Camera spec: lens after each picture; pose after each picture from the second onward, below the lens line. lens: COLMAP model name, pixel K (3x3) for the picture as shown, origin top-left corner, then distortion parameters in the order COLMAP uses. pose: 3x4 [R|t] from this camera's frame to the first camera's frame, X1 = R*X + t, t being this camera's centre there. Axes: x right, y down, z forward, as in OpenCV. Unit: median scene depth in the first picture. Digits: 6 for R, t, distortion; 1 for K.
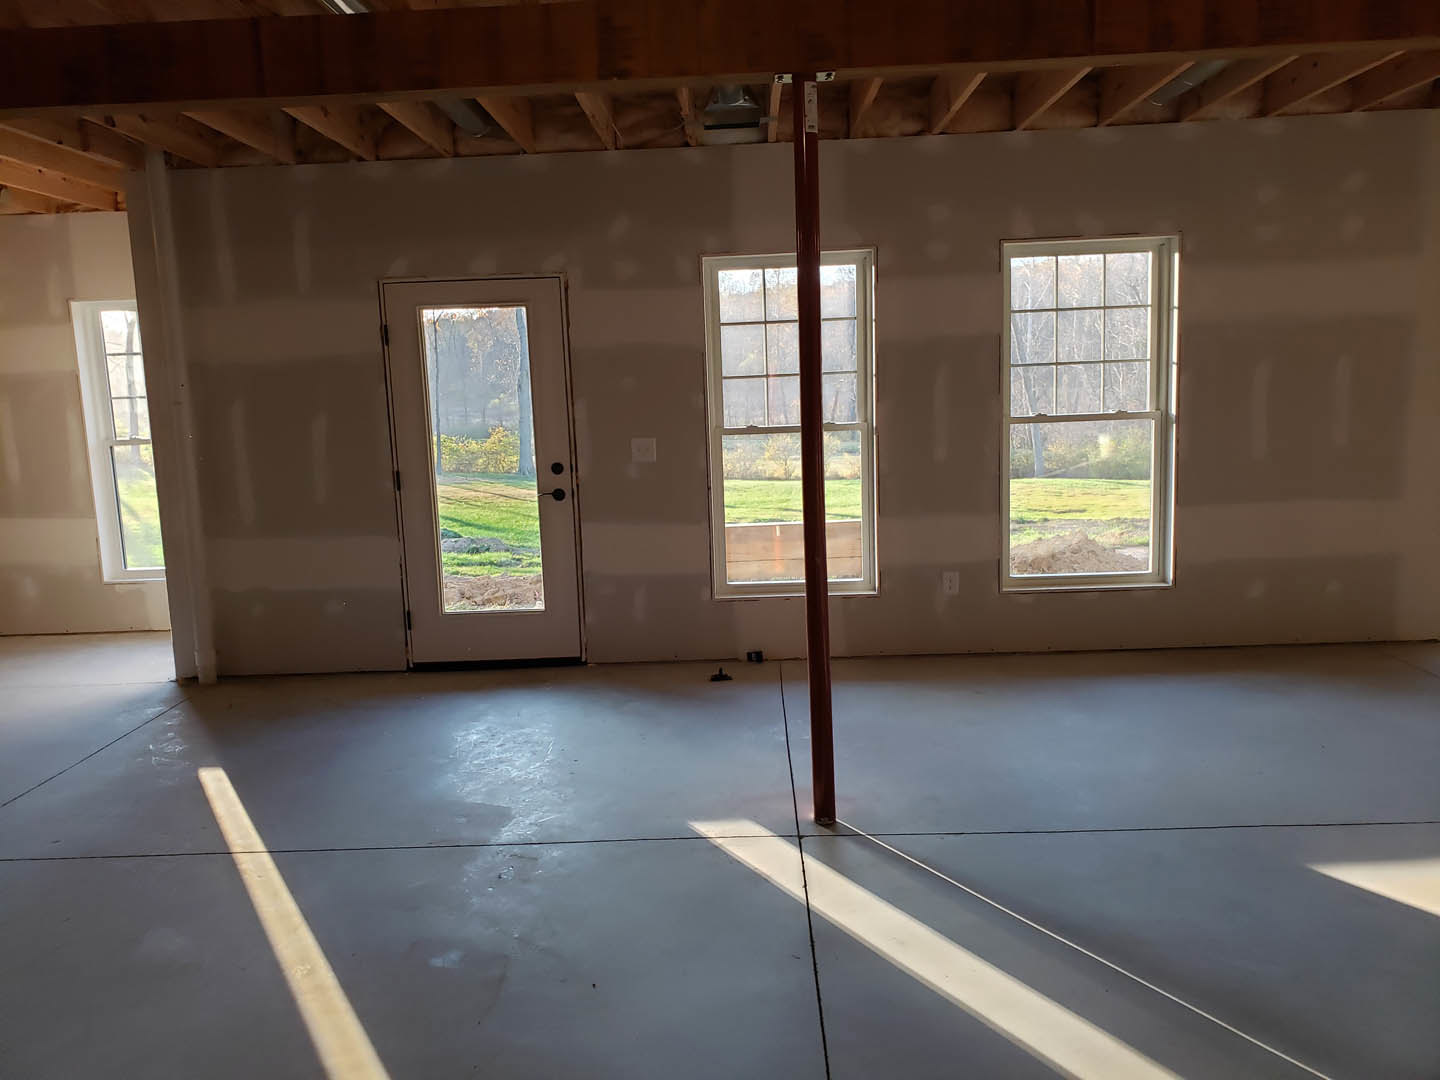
lens RADIAL K [[1119.9, 0, 700.0], [0, 1119.9, 537.1], [0, 0, 1]] dist [0.028888, -0.016946]
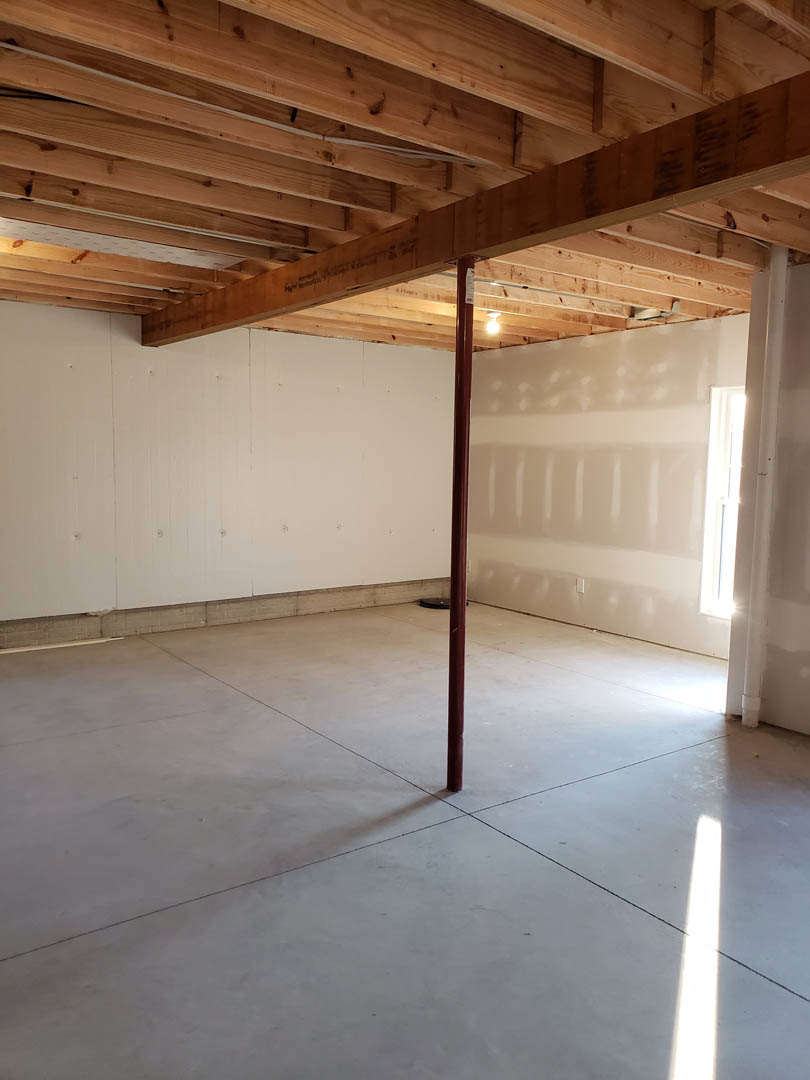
lens RADIAL K [[839.9, 0, 409.9], [0, 839.9, 540.1], [0, 0, 1]] dist [0.028888, -0.016946]
pose [[0.614825, 0.126926, -0.778383, -0.016706], [-0.152842, 0.987429, 0.040289, -0.030924], [0.773712, 0.094199, 0.626496, 0.187638]]
